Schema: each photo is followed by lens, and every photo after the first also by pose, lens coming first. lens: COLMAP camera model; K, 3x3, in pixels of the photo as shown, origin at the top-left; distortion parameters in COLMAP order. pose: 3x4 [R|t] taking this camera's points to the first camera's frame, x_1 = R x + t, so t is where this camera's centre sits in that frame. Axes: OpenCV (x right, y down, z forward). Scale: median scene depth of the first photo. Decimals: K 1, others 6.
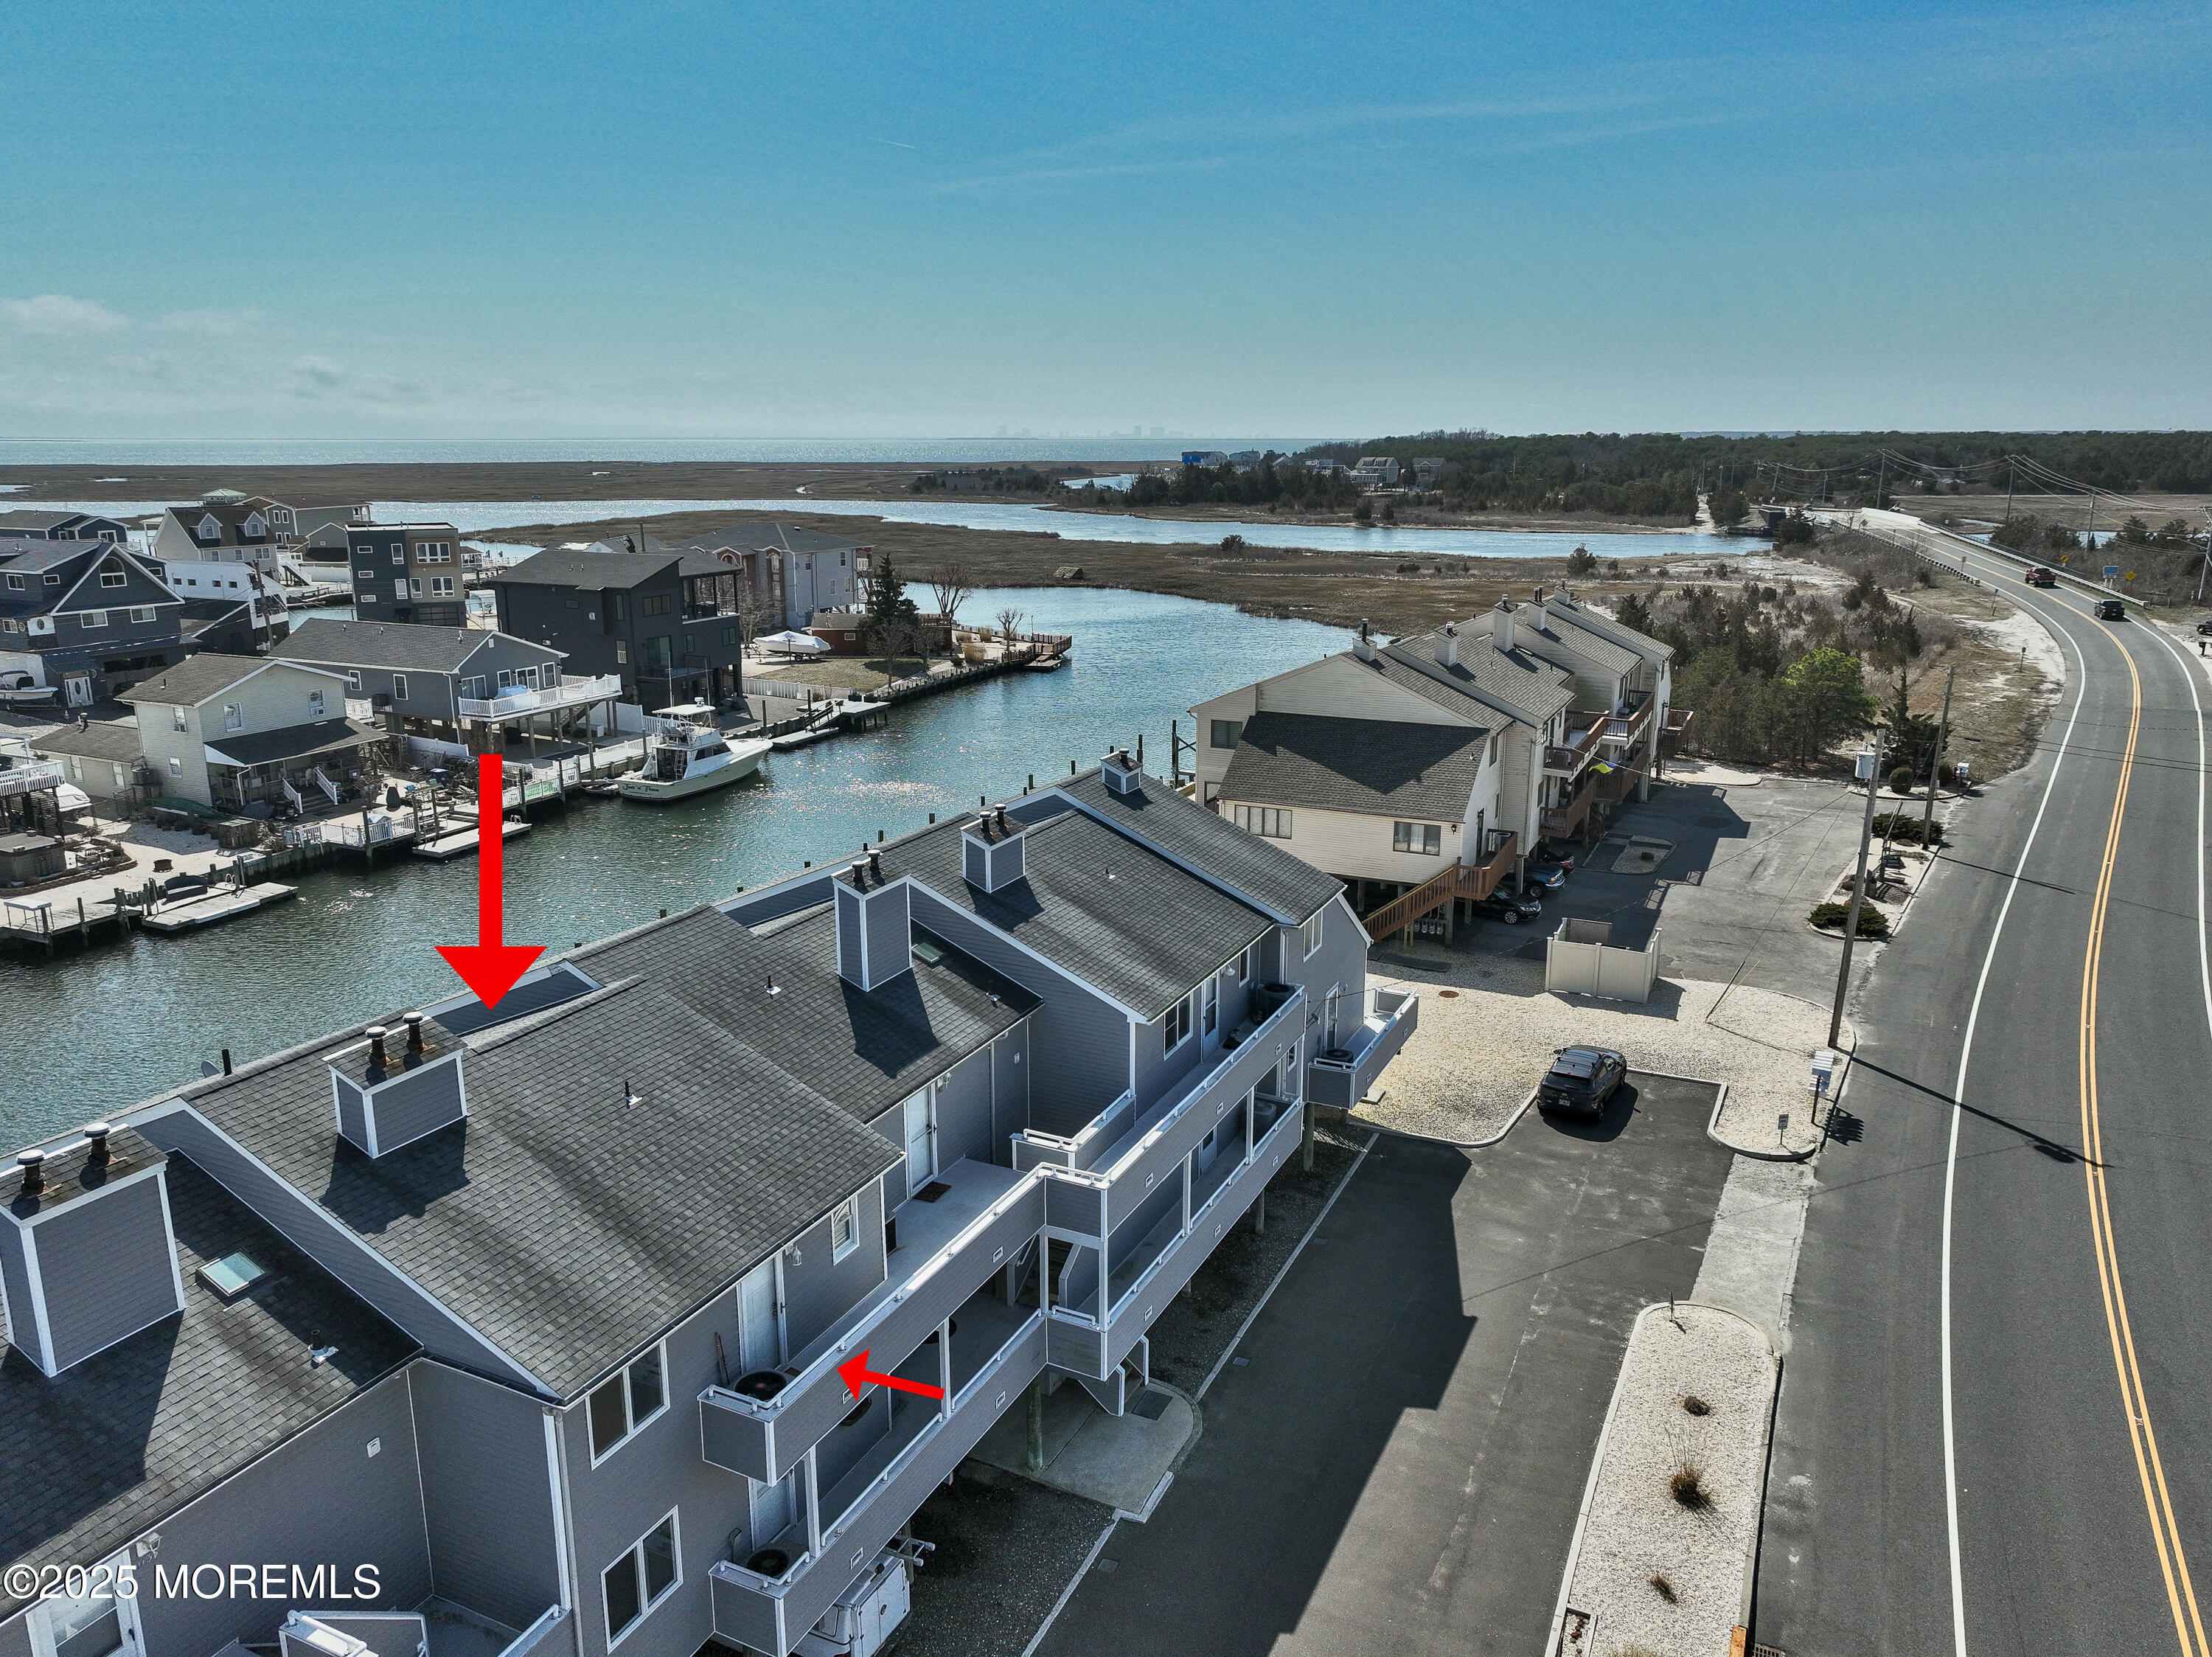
lens RADIAL K [[1513.2, 0, 1113.7], [0, 1513.2, 809.0], [0, 0, 1]] dist [0.019288, 0.003624]
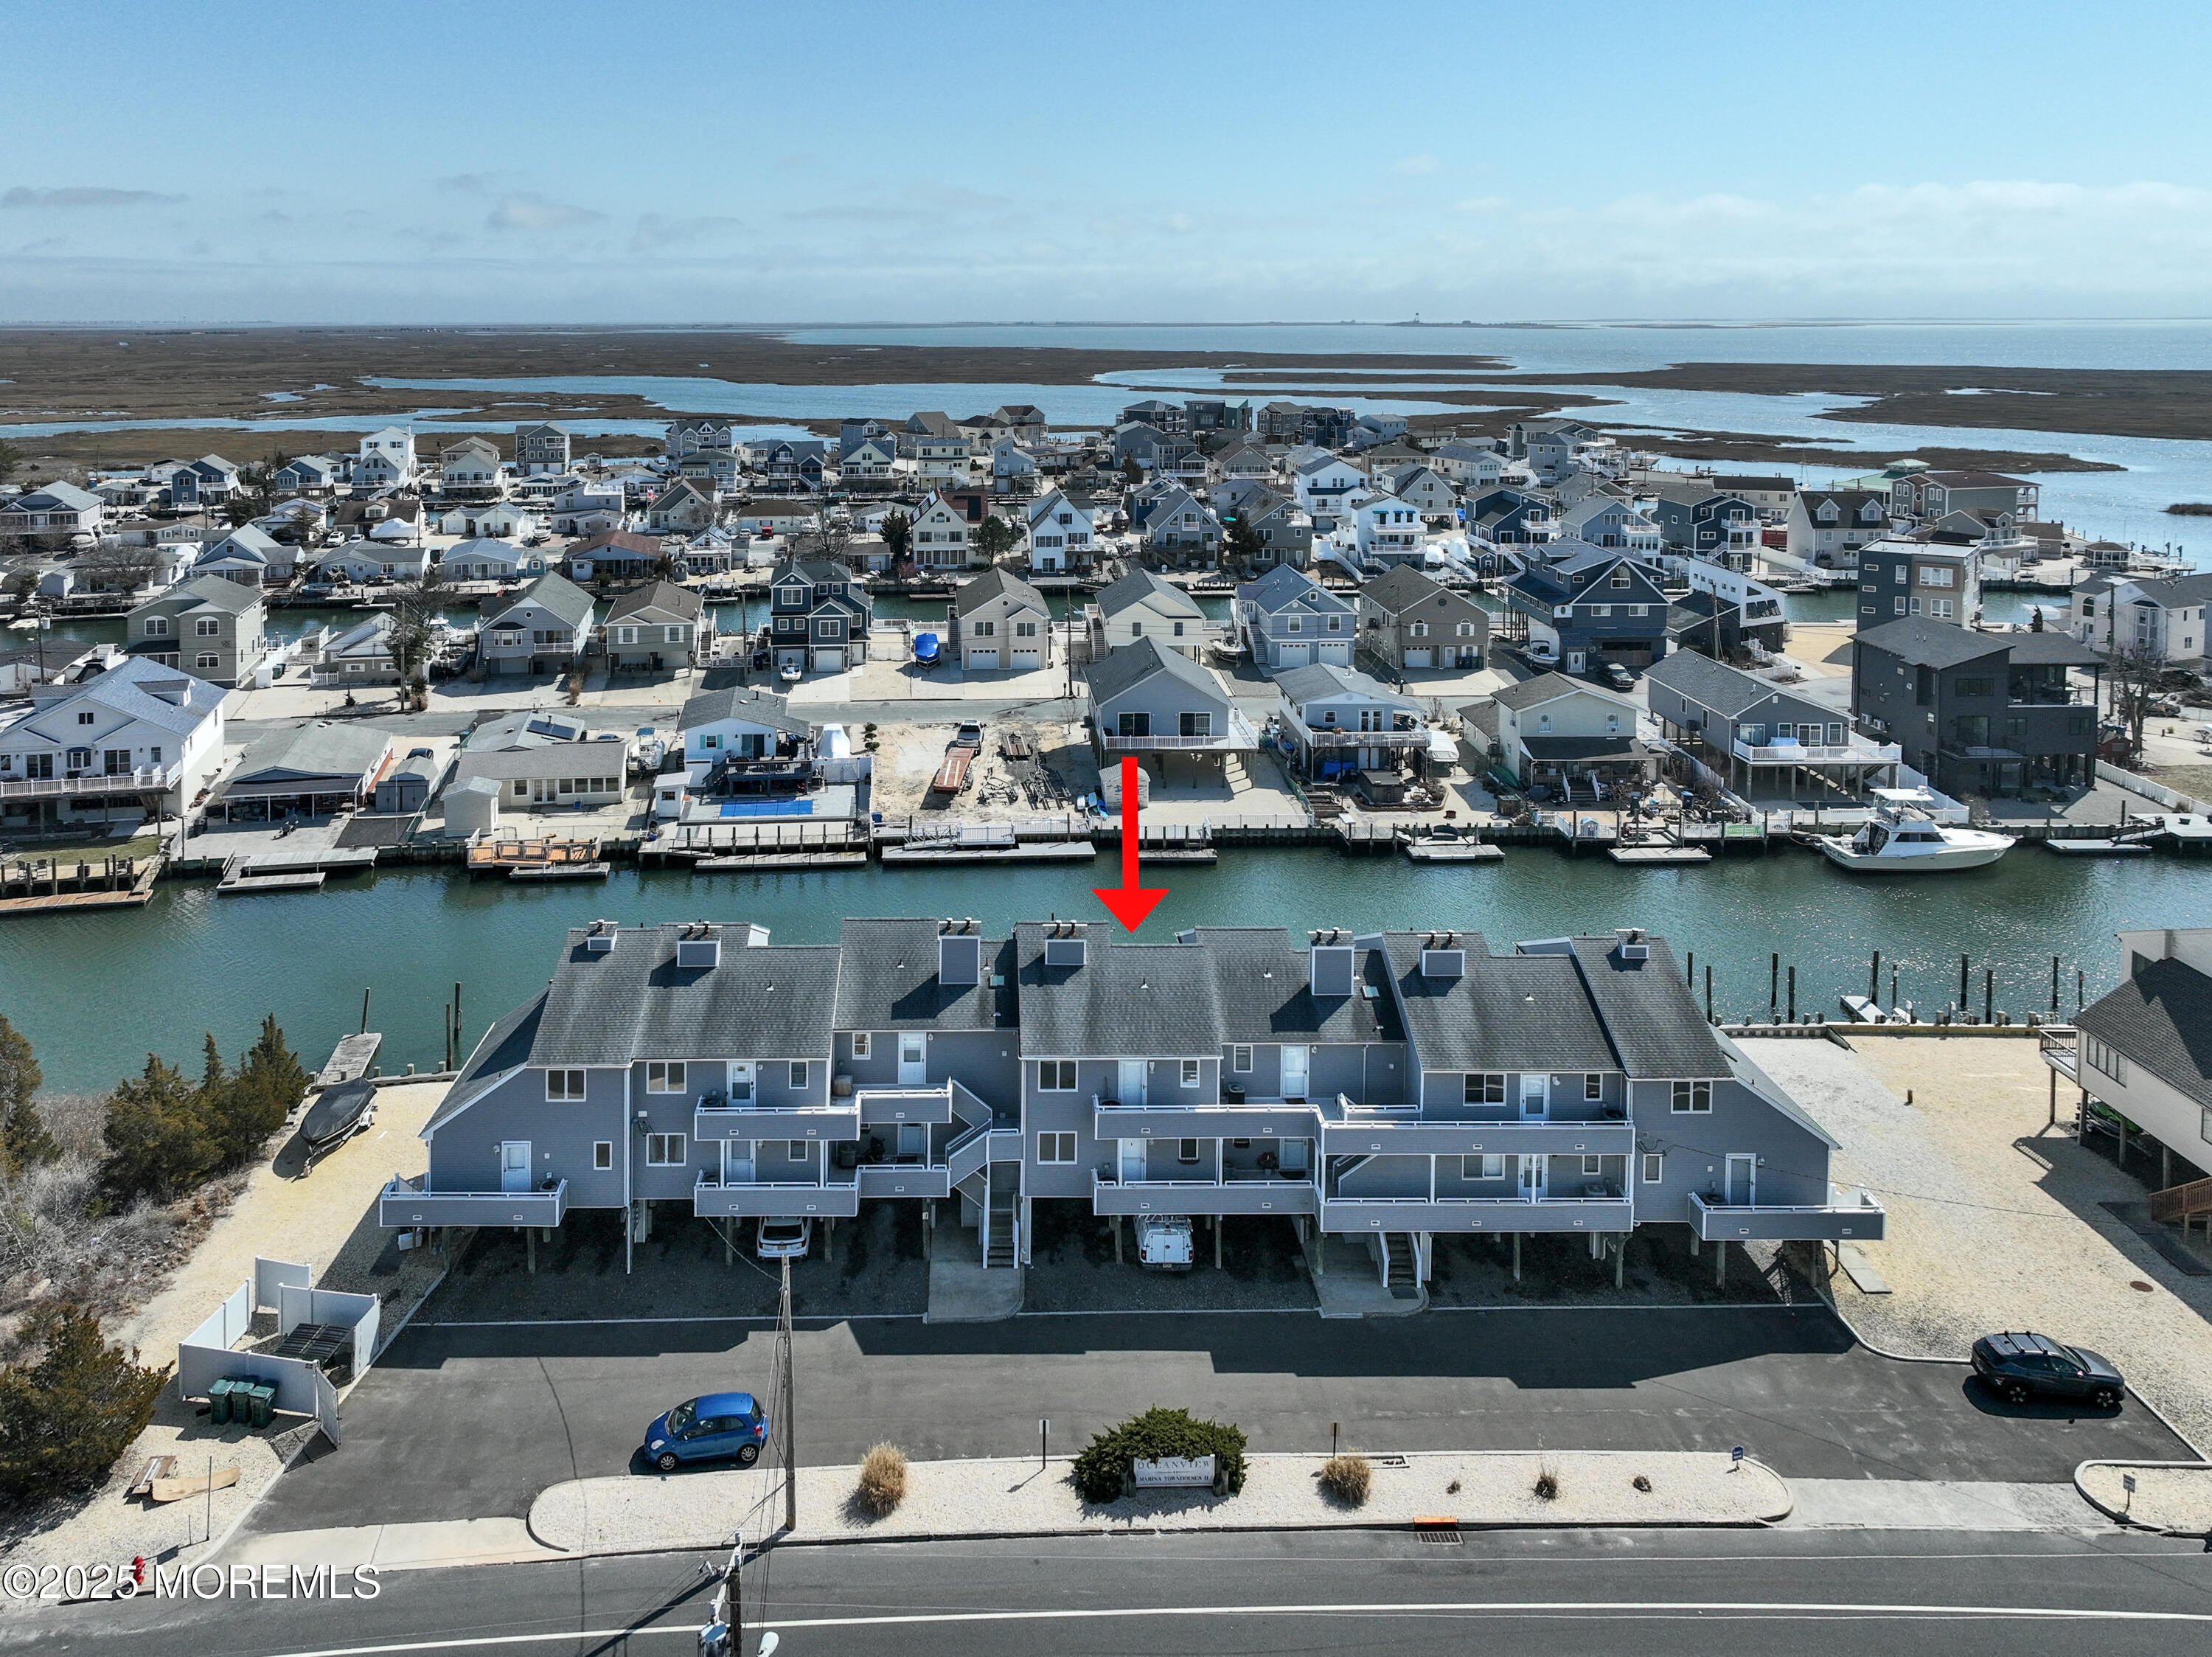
lens RADIAL K [[1513.2, 0, 1101.8], [0, 1513.2, 823.3], [0, 0, 1]] dist [0.019288, 0.003624]
pose [[0.509857, 0.266496, -0.817940, 0.444059], [-0.229846, 0.958441, 0.169001, -0.133036], [0.828986, 0.101834, 0.549921, -0.115147]]
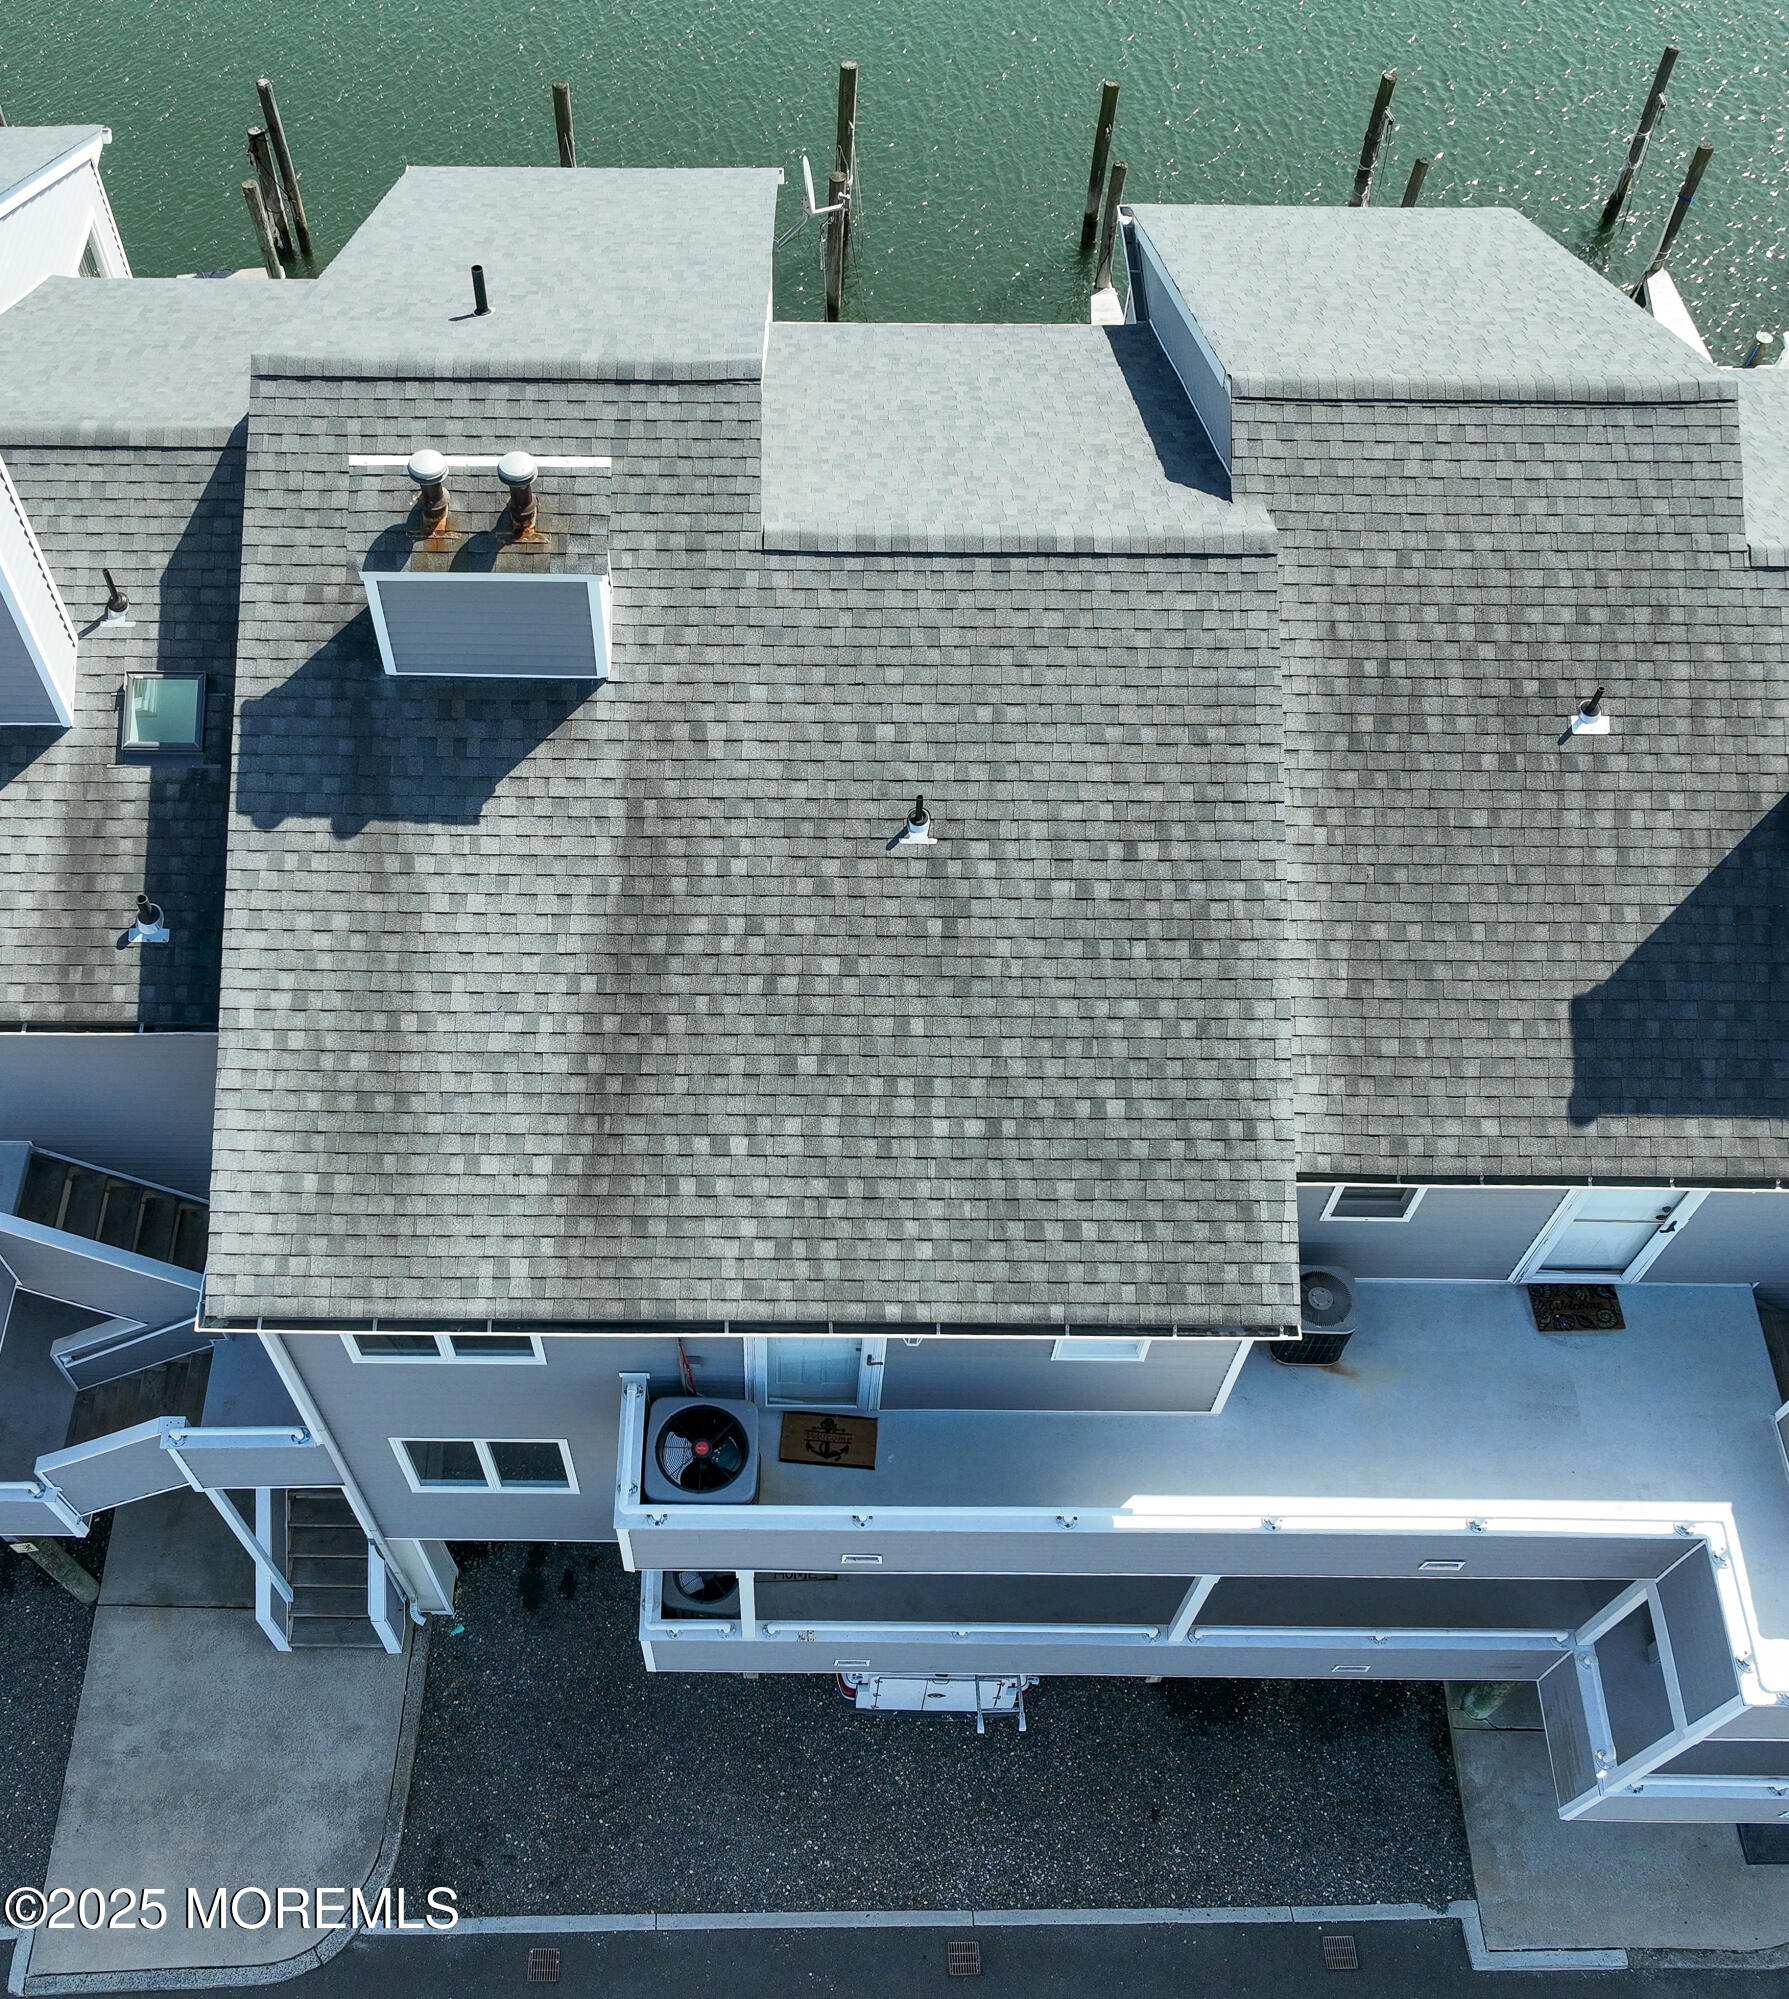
lens RADIAL K [[1922.8, 0, 883.9], [0, 1922.8, 1011.6], [0, 0, 1]] dist [-0.006486, 0.000000]
pose [[0.422431, 0.764521, -0.486888, 0.001312], [-0.229520, 0.609888, 0.758523, -0.062757], [0.876854, -0.208673, 0.433109, 0.210124]]
